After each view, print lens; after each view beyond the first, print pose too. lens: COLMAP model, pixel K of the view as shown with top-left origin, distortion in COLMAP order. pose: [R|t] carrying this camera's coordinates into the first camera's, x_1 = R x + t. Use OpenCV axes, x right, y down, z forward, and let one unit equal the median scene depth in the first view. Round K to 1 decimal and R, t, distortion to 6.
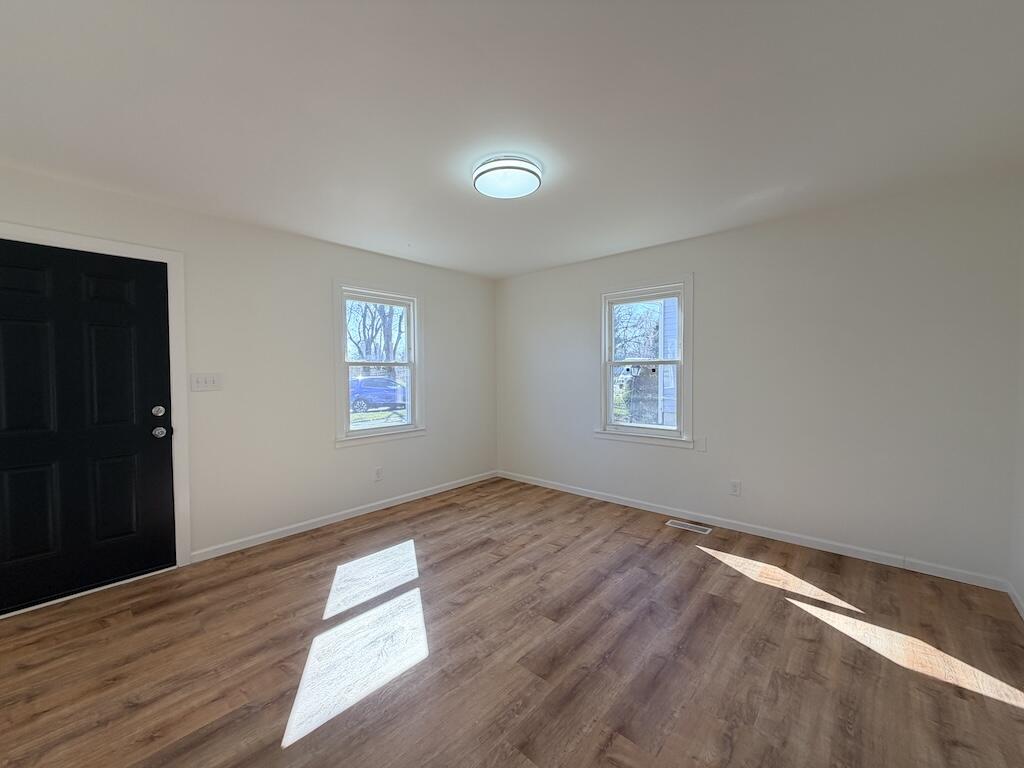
lens RADIAL K [[408.1, 0, 505.8], [0, 408.1, 399.5], [0, 0, 1]] dist [-0.002351, 0.000984]
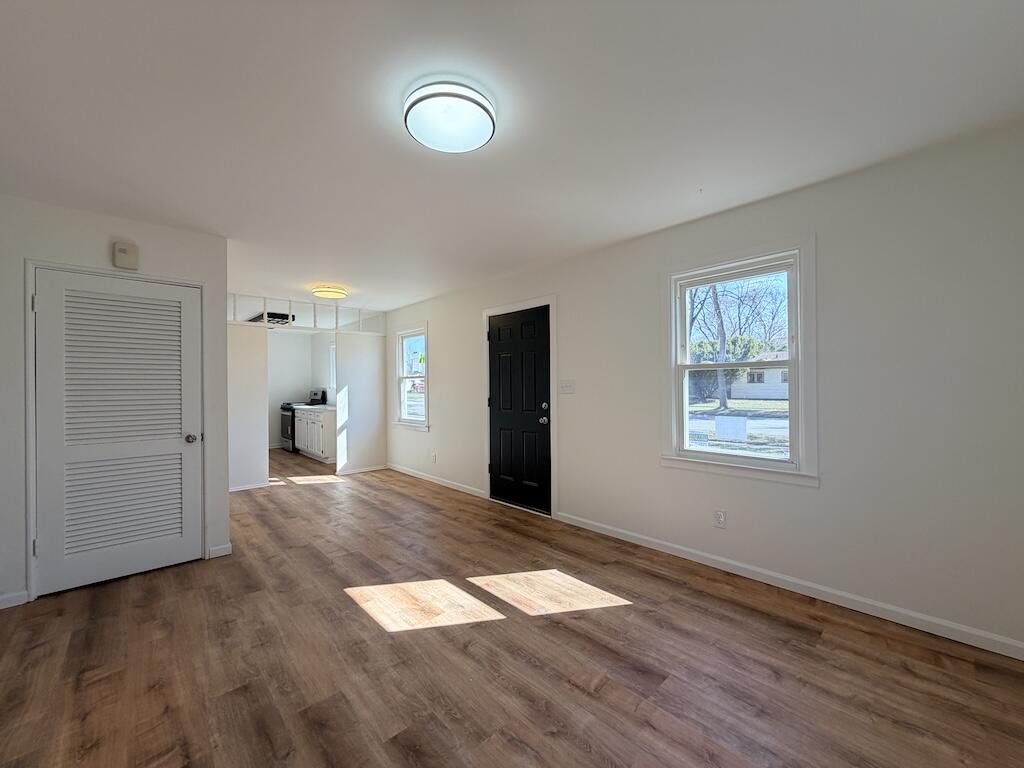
lens RADIAL K [[408.1, 0, 508.0], [0, 408.1, 382.8], [0, 0, 1]] dist [-0.002351, 0.000984]
pose [[-0.087094, 0.000665, -0.996200, 0.551339], [-0.059402, 0.998217, 0.005860, -0.047814], [0.994427, 0.059686, -0.086899, 0.855604]]
